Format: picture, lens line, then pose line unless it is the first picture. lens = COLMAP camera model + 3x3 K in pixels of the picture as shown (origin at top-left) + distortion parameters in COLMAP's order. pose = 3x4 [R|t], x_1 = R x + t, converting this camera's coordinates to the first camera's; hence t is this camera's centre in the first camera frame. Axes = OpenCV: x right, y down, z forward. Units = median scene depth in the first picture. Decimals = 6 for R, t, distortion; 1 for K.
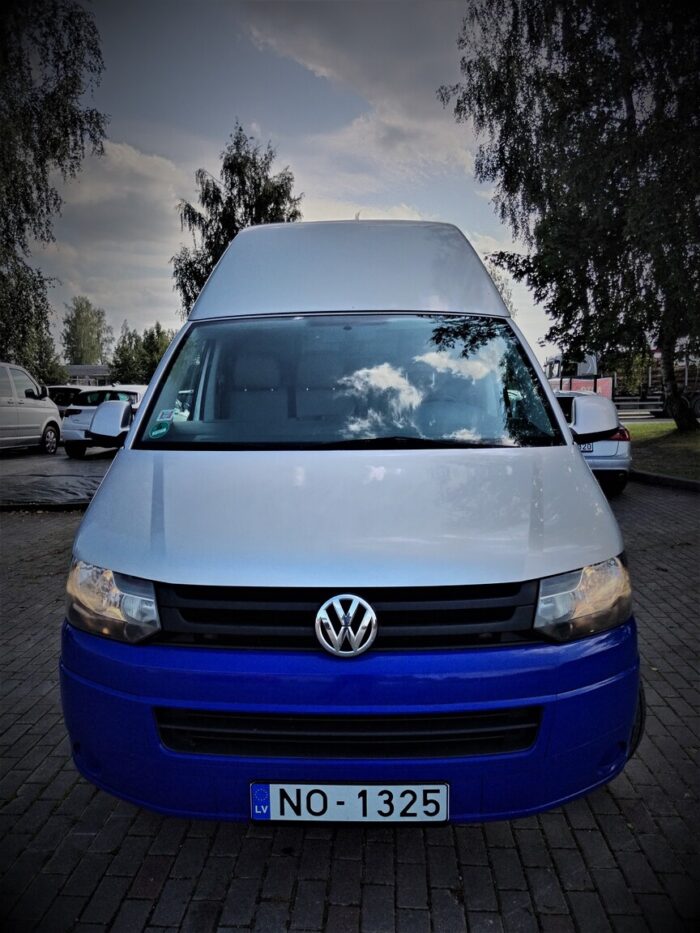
lens RADIAL K [[699.6, 0, 342.6], [0, 699.6, 483.6], [0, 0, 1]] dist [0.015586, -0.002418]
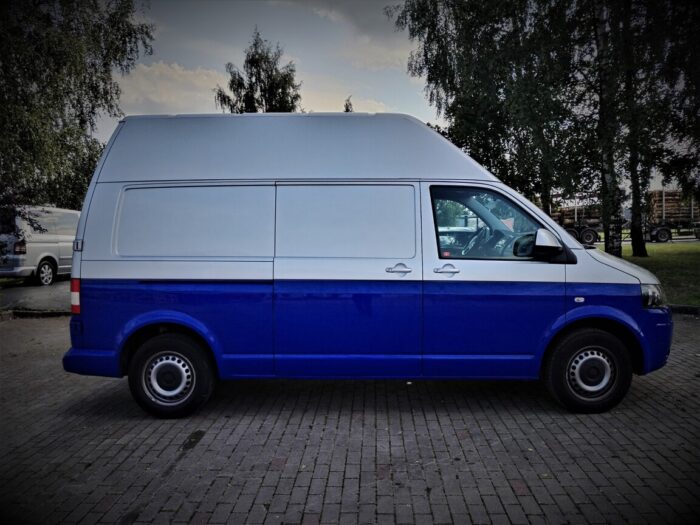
lens RADIAL K [[524.9, 0, 345.9], [0, 524.9, 298.9], [0, 0, 1]] dist [0.015586, -0.002418]
pose [[0.999851, -0.016225, -0.005903, 0.058839], [0.016289, 0.999808, 0.010850, 0.001983], [0.005726, -0.010944, 0.999924, -0.060673]]
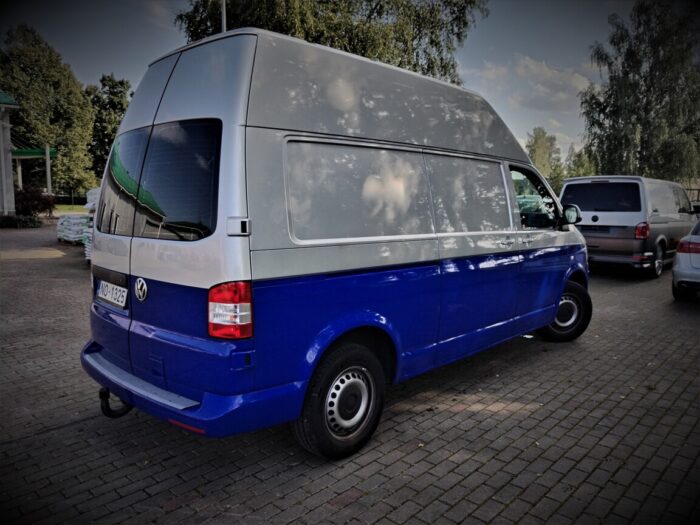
lens RADIAL K [[524.9, 0, 360.1], [0, 524.9, 263.6], [0, 0, 1]] dist [0.015586, -0.002418]
pose [[0.758281, 0.087540, -0.646024, 0.236011], [-0.090366, 0.995491, 0.028826, -0.013110], [0.645635, 0.036521, 0.762773, 0.068838]]
